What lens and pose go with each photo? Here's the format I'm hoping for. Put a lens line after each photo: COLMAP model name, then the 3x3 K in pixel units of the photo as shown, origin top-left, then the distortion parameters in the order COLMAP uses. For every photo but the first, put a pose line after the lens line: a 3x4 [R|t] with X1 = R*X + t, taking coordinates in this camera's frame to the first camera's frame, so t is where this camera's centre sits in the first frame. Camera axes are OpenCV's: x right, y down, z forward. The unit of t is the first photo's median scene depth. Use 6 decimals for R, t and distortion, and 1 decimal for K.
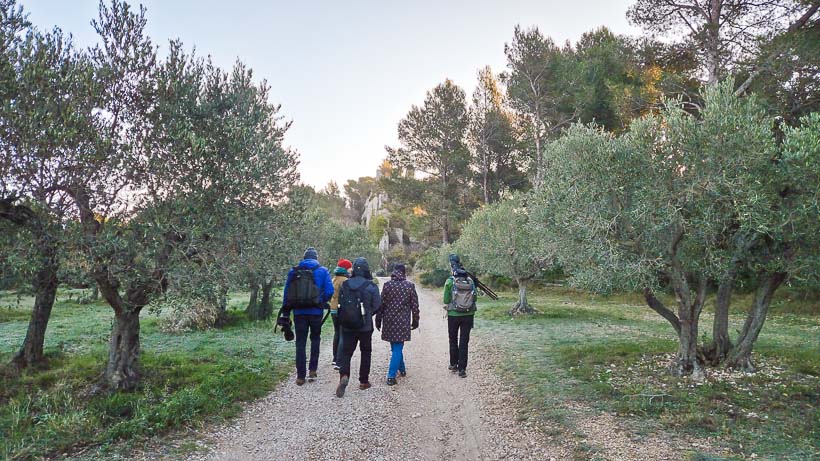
lens RADIAL K [[517.6, 0, 410.0], [0, 517.6, 230.5], [0, 0, 1]] dist [0.002690, 0.000616]
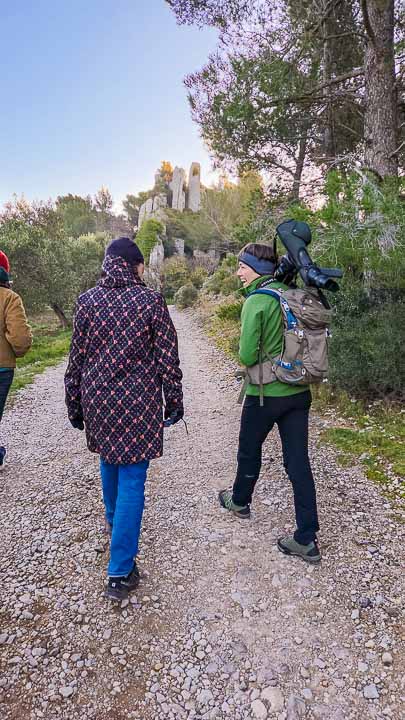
lens RADIAL K [[454.5, 0, 202.5], [0, 454.5, 360.0], [0, 0, 1]] dist [0.002690, 0.000616]
pose [[0.999990, 0.004398, 0.000217, 0.014092], [-0.004356, 0.980761, 0.195161, 0.042480], [0.000646, -0.195160, 0.980771, 0.343181]]
